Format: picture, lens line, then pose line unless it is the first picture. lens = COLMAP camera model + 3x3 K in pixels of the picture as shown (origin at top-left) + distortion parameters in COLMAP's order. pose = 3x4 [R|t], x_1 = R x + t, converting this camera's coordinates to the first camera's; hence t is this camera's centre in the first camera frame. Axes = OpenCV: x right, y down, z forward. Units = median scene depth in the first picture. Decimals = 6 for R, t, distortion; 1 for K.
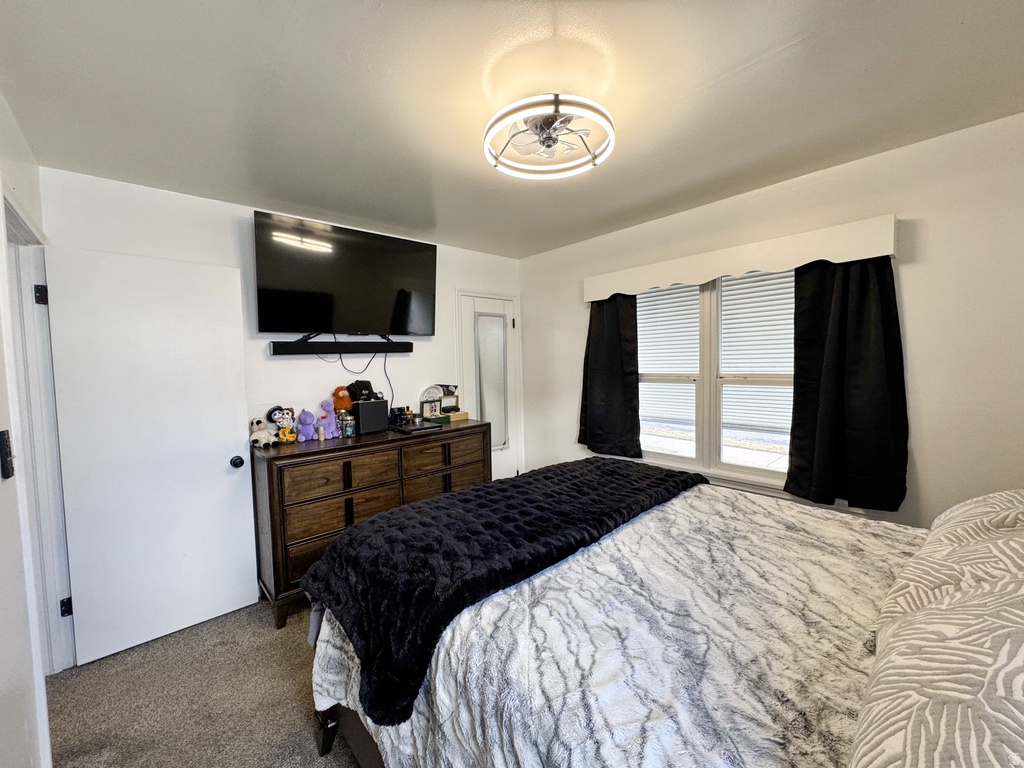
lens RADIAL K [[410.6, 0, 512.0], [0, 410.6, 384.0], [0, 0, 1]] dist [0.017777, 0.000235]
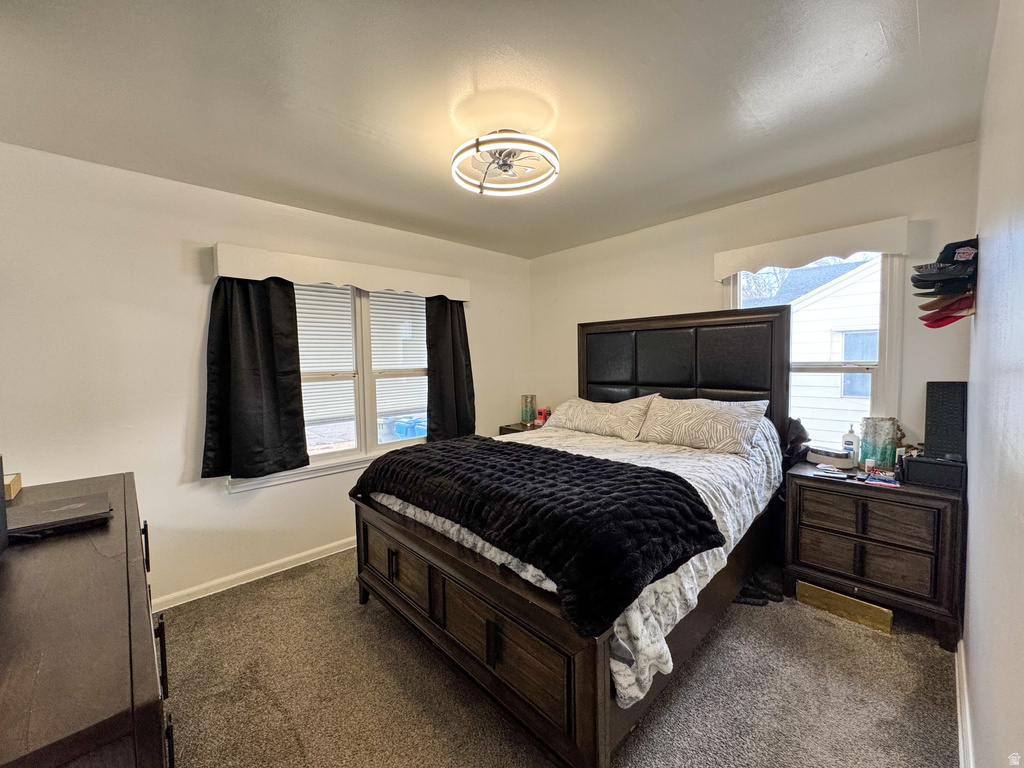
lens RADIAL K [[410.6, 0, 512.0], [0, 410.6, 384.0], [0, 0, 1]] dist [0.017777, 0.000235]
pose [[-0.012503, -0.034510, 0.999326, -0.742444], [0.075788, 0.996497, 0.035360, 0.003622], [-0.997046, 0.076179, -0.009843, 0.684609]]
